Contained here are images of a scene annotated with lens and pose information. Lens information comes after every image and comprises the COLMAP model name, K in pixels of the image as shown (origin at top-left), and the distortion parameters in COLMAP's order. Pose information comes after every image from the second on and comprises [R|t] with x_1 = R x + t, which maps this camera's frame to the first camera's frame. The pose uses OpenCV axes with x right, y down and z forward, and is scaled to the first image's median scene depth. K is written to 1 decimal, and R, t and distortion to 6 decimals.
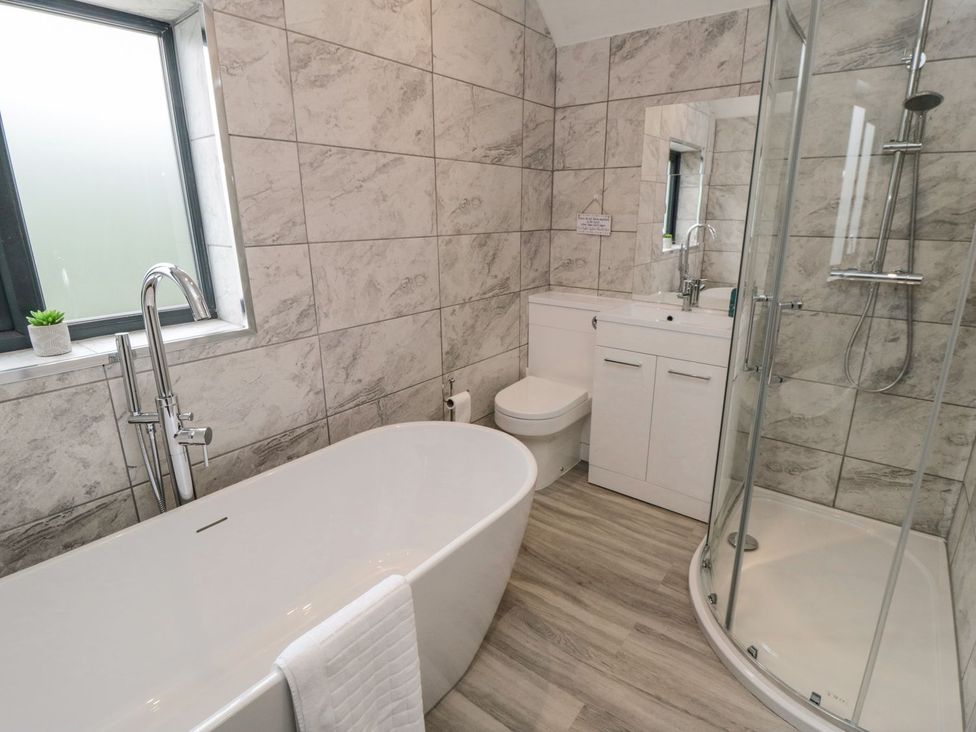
lens RADIAL K [[510.4, 0, 505.0], [0, 510.4, 362.6], [0, 0, 1]] dist [0.002383, -0.013774]
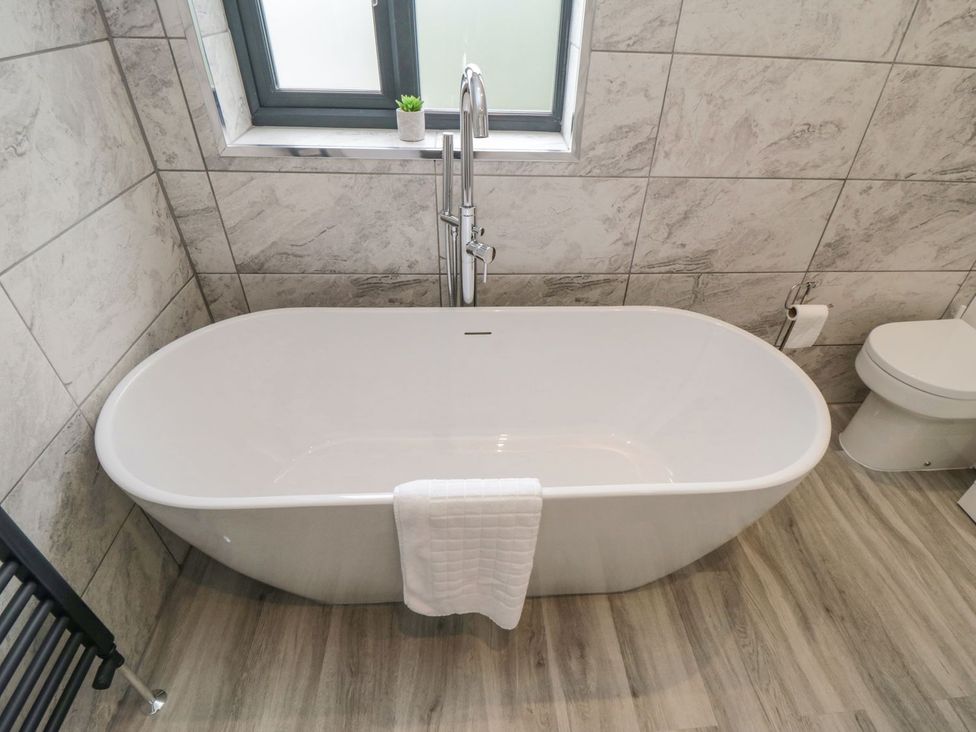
lens RADIAL K [[510.4, 0, 505.0], [0, 510.4, 362.6], [0, 0, 1]] dist [0.002383, -0.013774]
pose [[0.658609, 0.471034, -0.586823, 0.108577], [-0.247463, 0.872050, 0.422246, -0.082934], [0.710631, -0.132878, 0.690904, 0.213355]]
